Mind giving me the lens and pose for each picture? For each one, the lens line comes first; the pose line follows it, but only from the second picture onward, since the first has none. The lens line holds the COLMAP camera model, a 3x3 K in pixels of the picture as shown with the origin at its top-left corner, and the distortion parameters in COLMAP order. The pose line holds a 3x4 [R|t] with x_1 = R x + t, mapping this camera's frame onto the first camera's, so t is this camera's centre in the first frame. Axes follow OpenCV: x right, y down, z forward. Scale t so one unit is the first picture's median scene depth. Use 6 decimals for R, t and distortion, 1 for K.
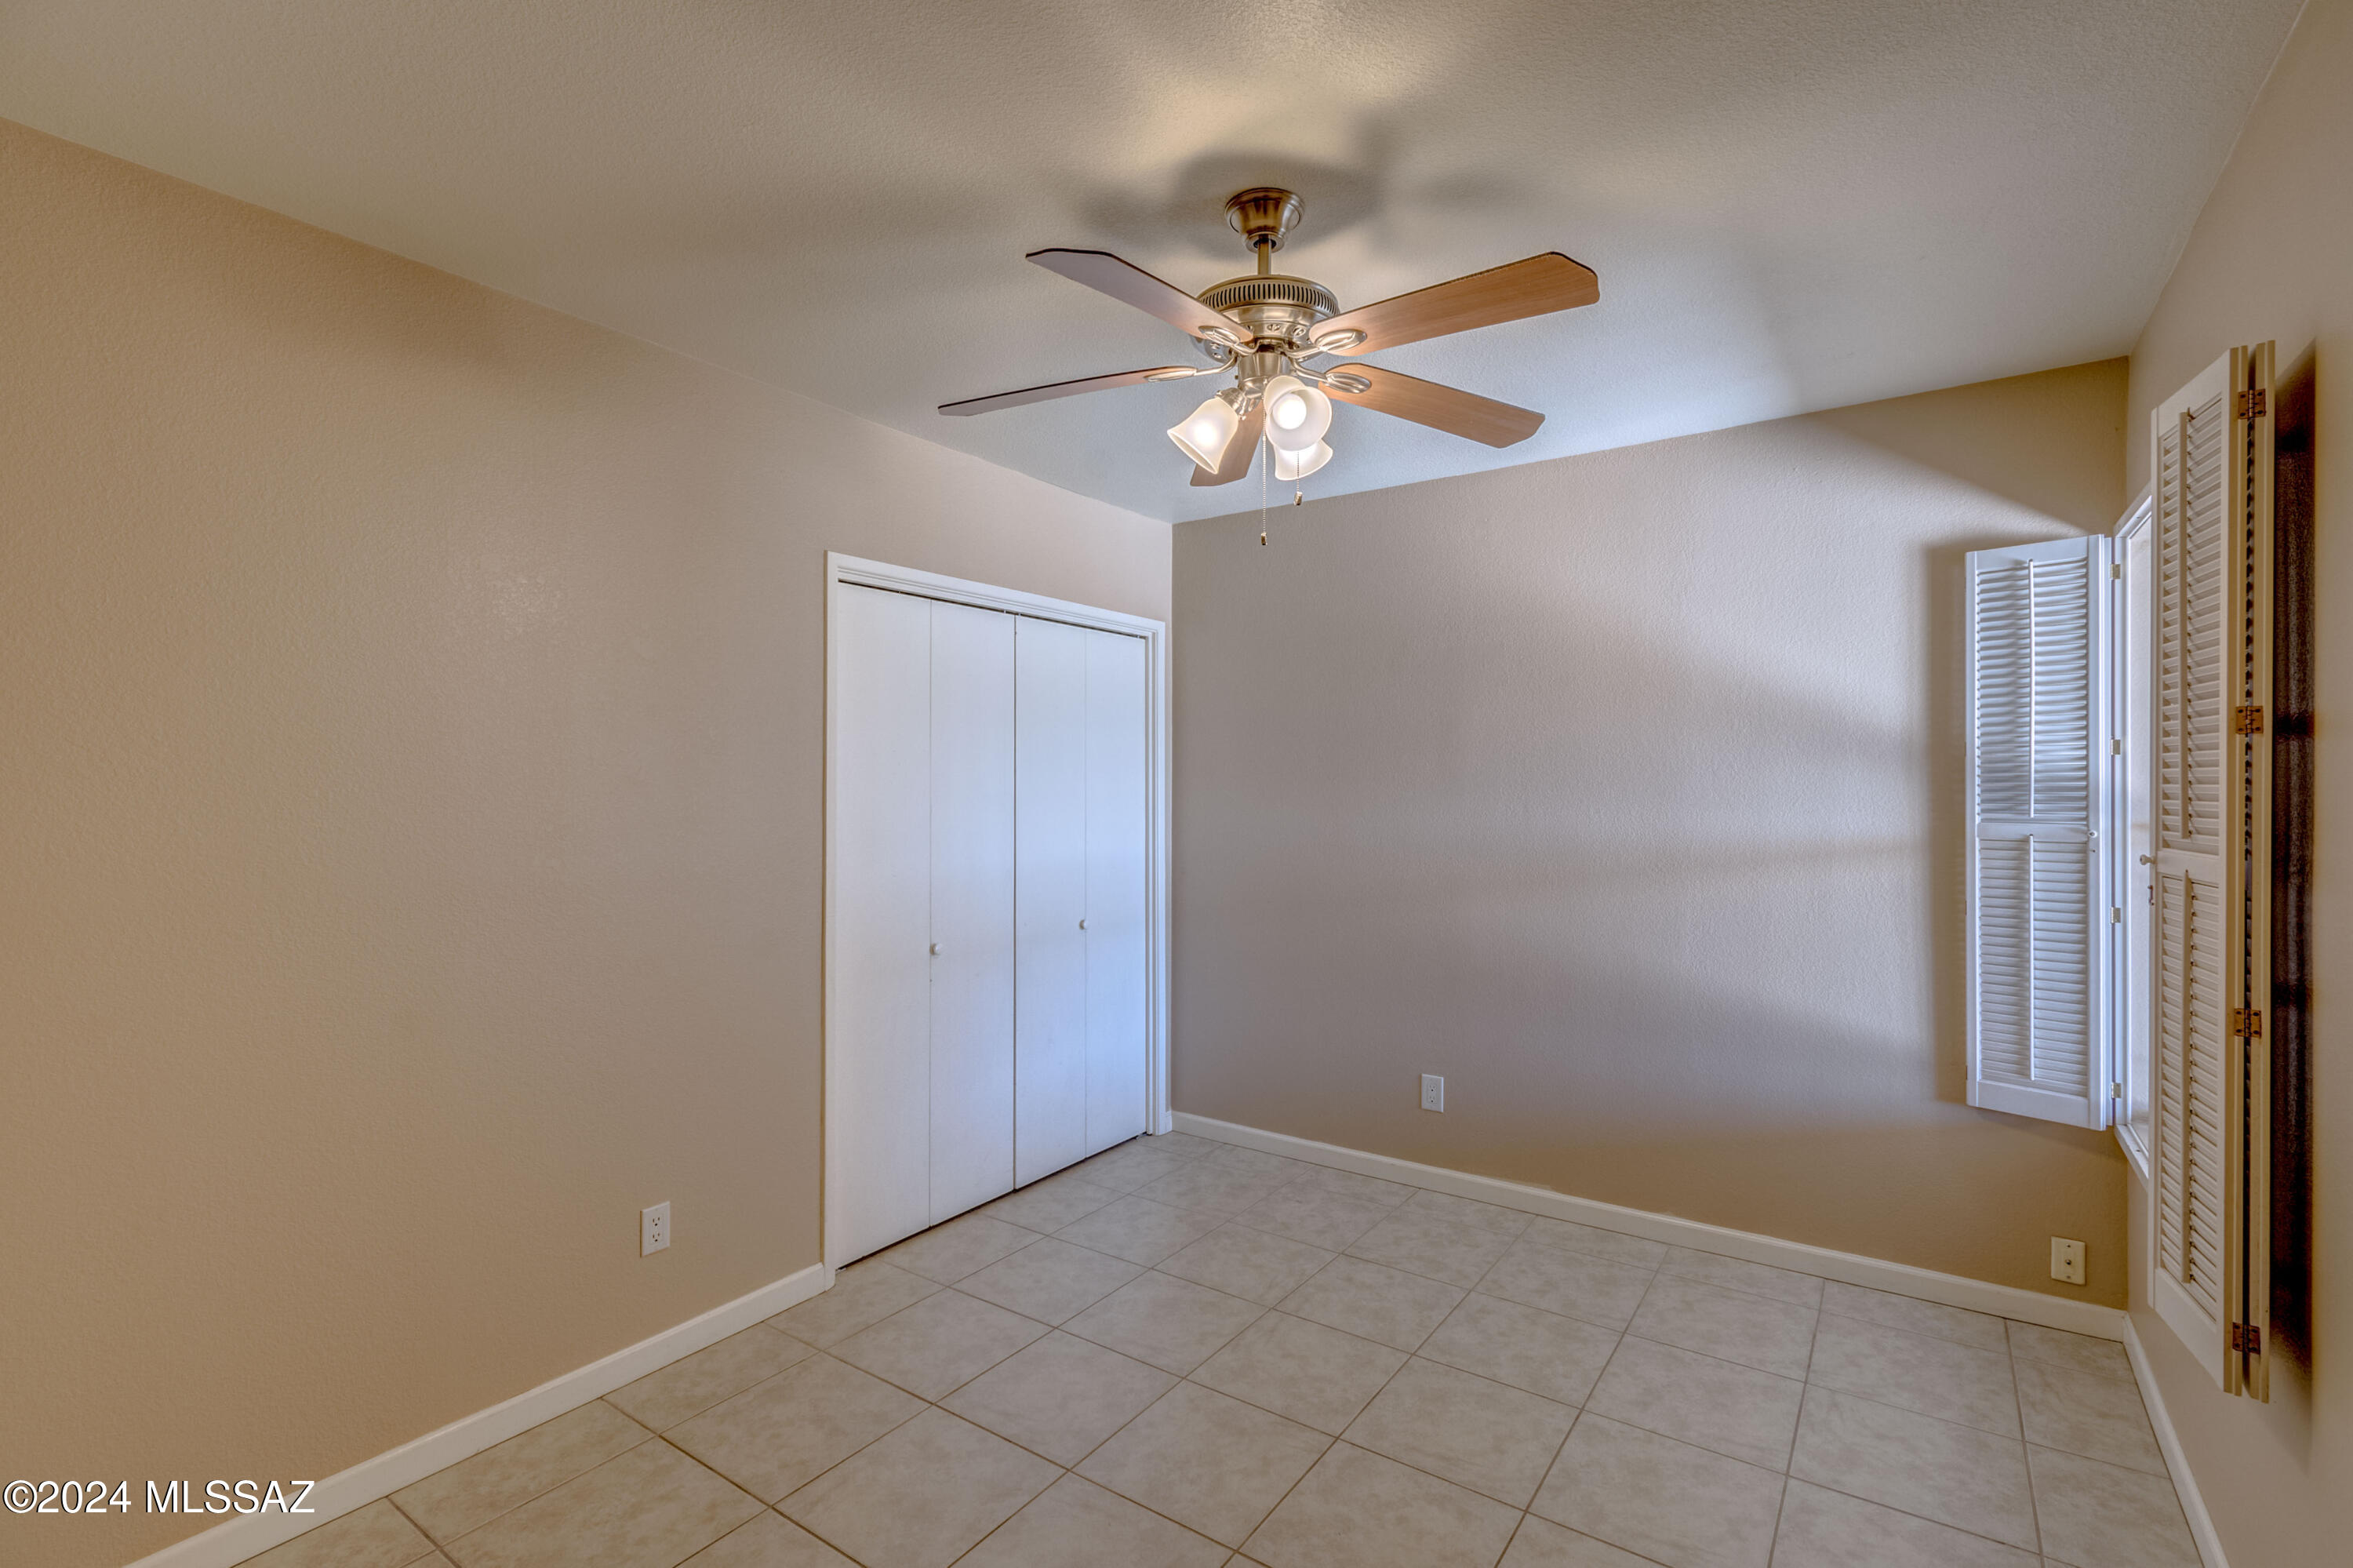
lens RADIAL K [[1038.0, 0, 1220.6], [0, 1038.0, 783.8], [0, 0, 1]] dist [0.003503, -0.000677]
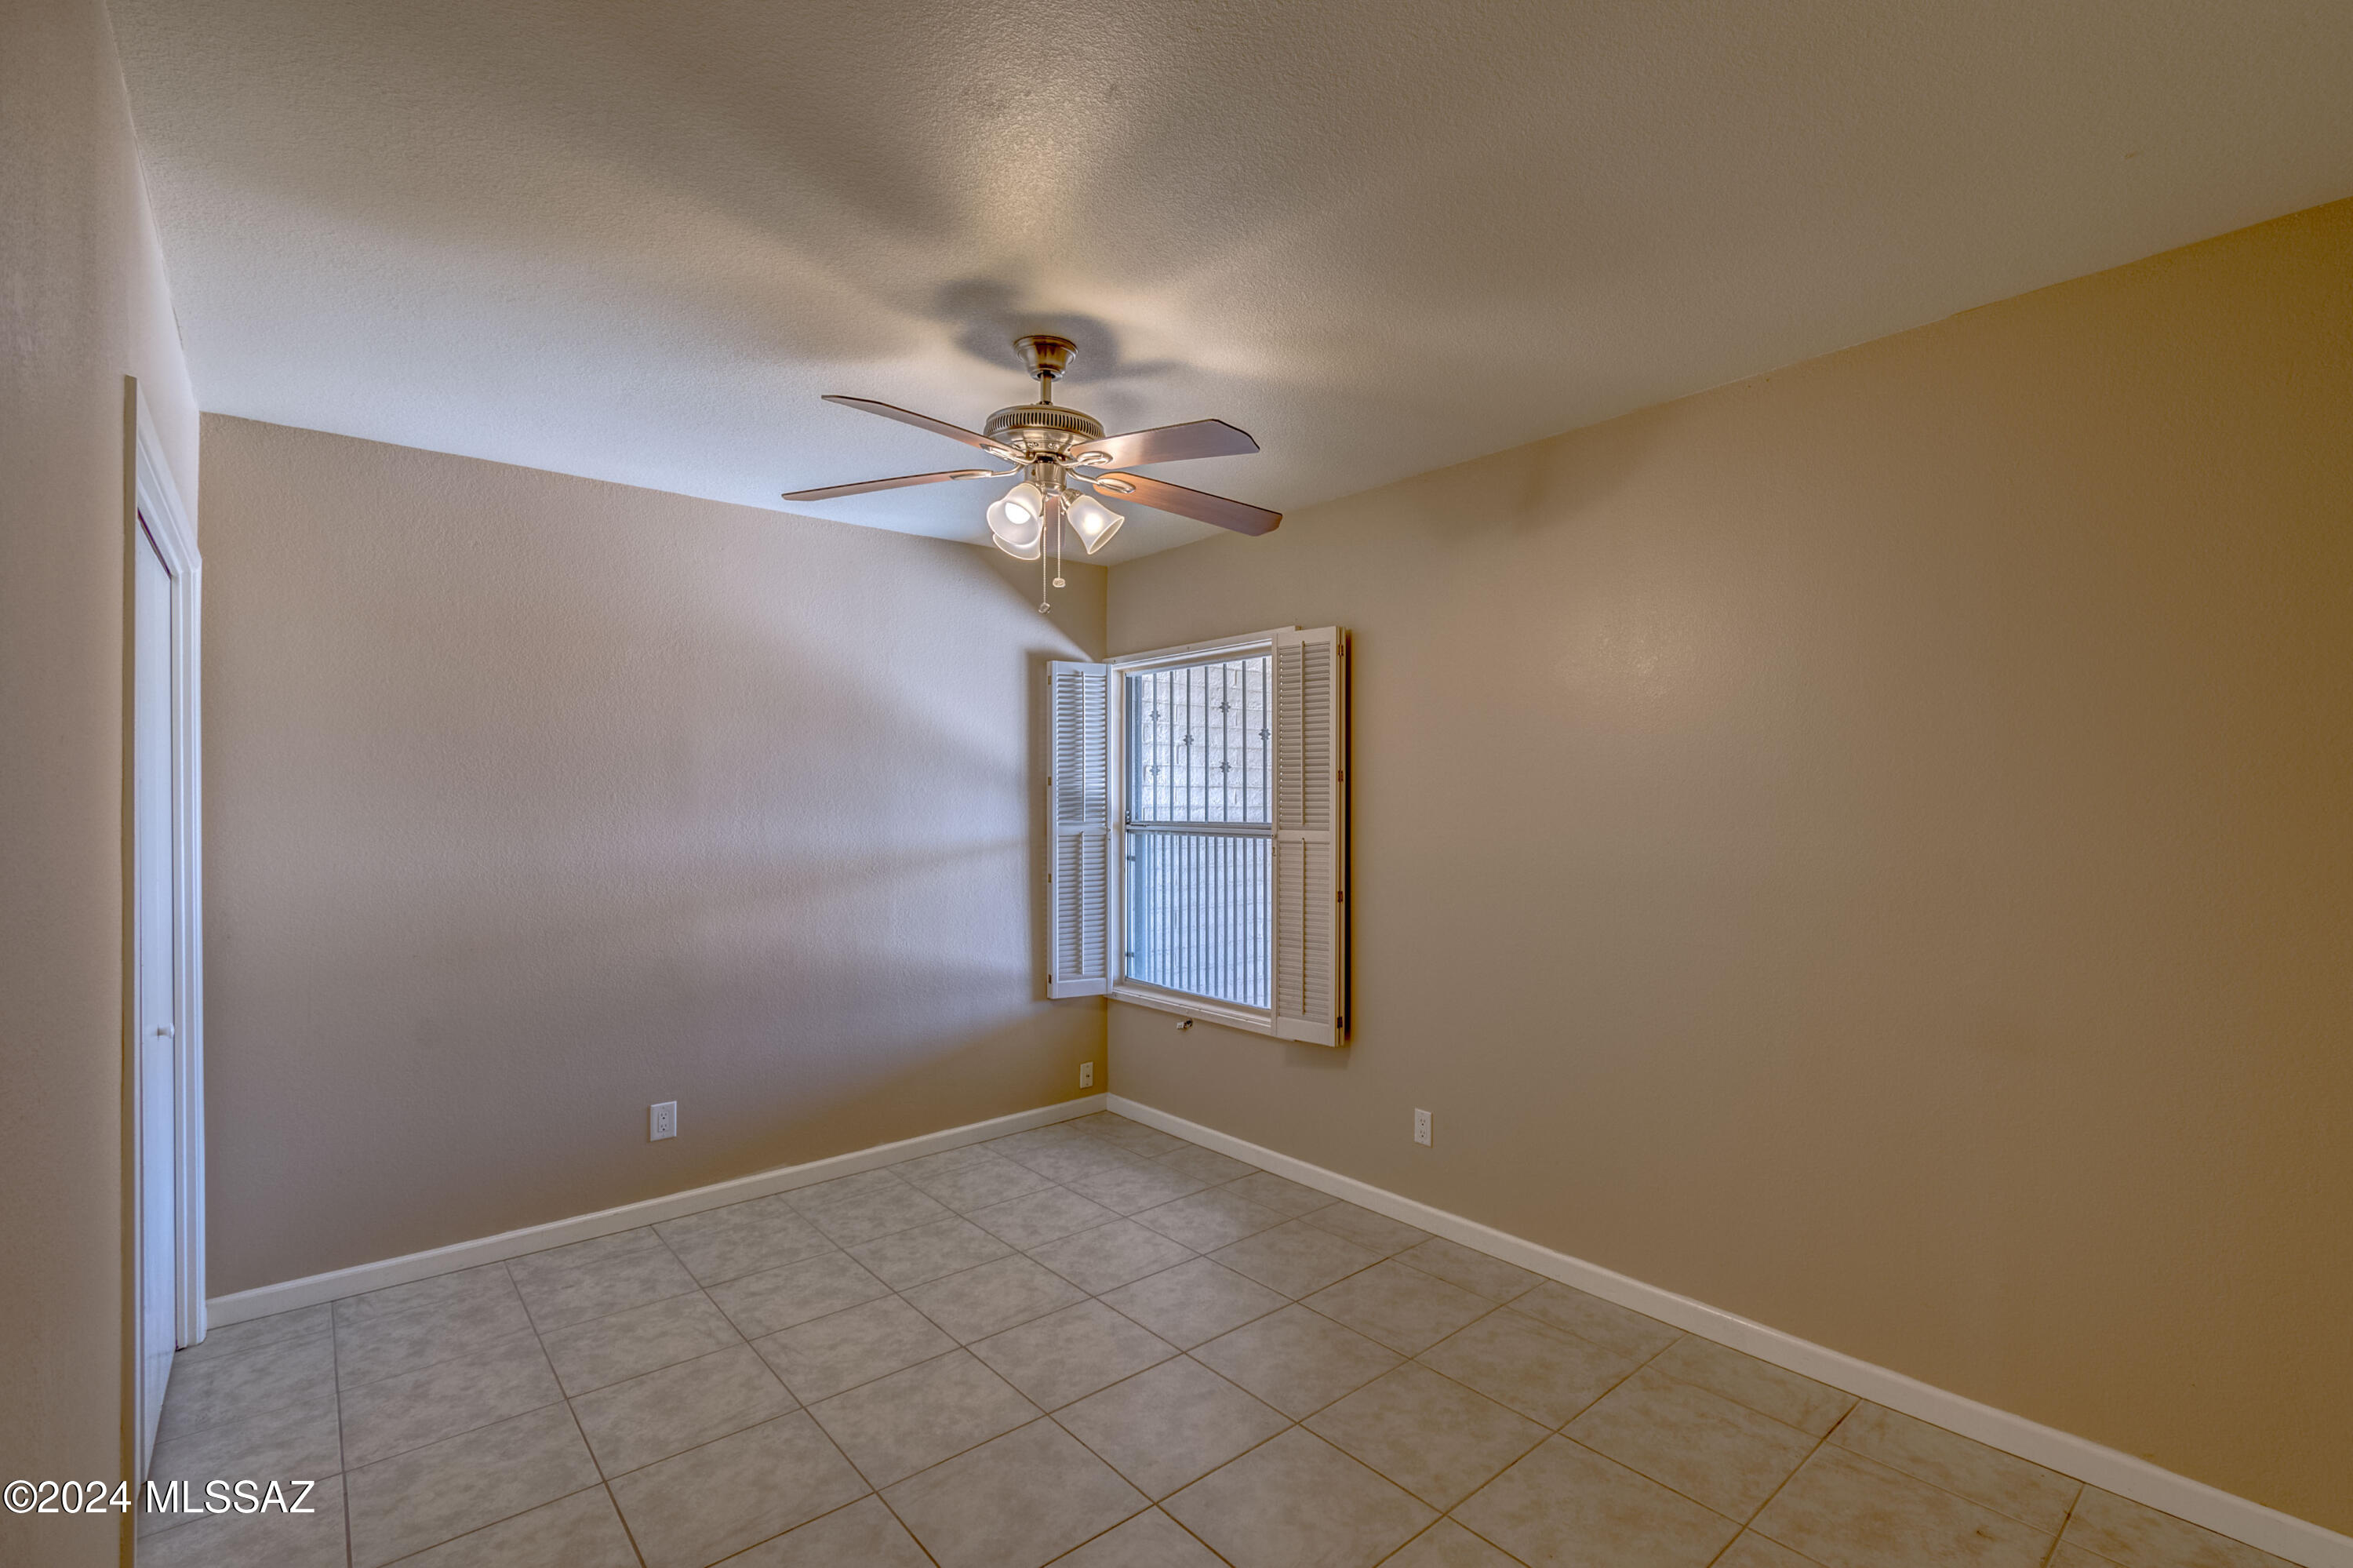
lens RADIAL K [[1055.5, 0, 1174.6], [0, 1055.5, 809.6], [0, 0, 1]] dist [-0.001637, -0.000533]
pose [[0.282682, -0.009297, 0.959169, -0.817203], [0.005713, 0.999952, 0.008009, -0.000624], [-0.959197, 0.003216, 0.282721, 0.346504]]
